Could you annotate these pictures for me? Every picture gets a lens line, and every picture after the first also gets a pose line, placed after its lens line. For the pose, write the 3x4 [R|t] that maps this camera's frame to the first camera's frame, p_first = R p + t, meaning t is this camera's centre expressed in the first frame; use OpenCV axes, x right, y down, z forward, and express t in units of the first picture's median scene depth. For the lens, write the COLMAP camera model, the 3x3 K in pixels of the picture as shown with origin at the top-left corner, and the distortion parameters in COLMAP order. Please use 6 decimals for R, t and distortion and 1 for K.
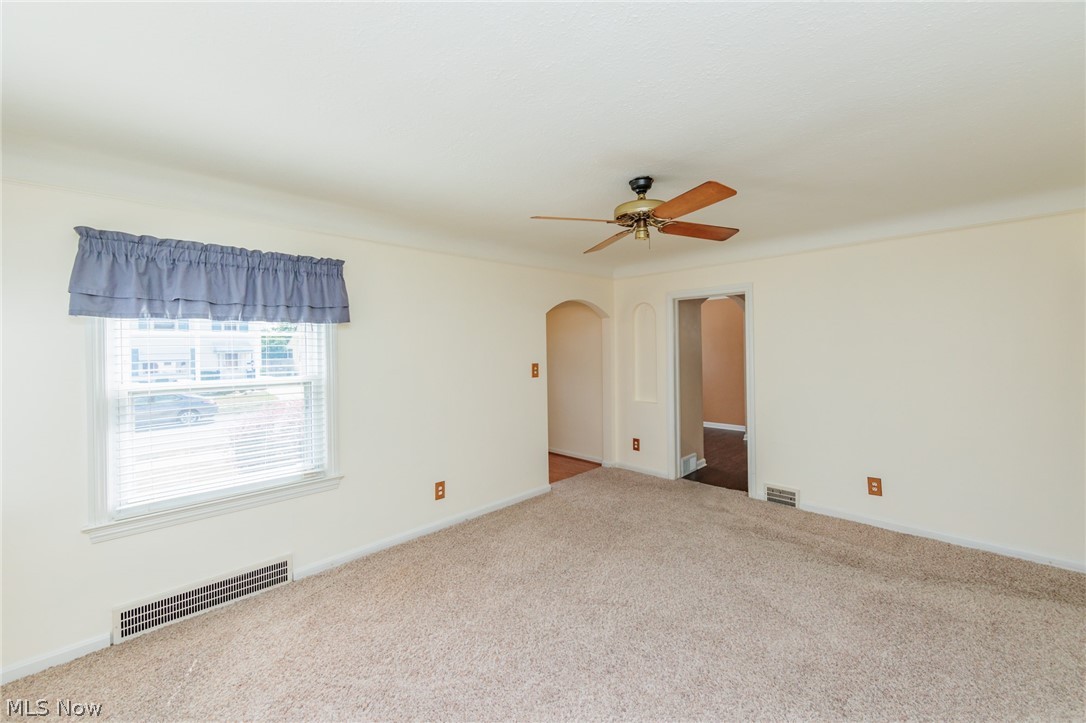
lens RADIAL K [[427.8, 0, 540.3], [0, 427.8, 357.7], [0, 0, 1]] dist [0.002092, 0.000000]
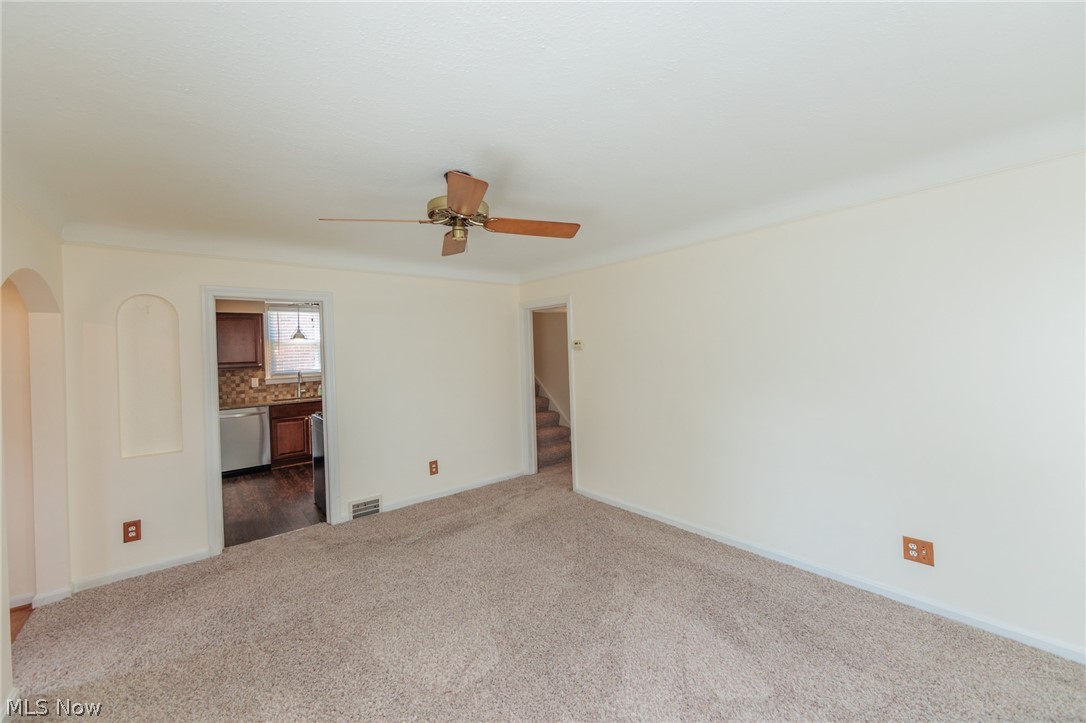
lens RADIAL K [[421.6, 0, 546.2], [0, 421.6, 356.3], [0, 0, 1]] dist [-0.000857, -0.000100]
pose [[0.088629, 0.004090, 0.996056, -0.406771], [0.054949, 0.998449, -0.008989, -0.003710], [-0.994548, 0.055529, 0.088267, 0.477641]]
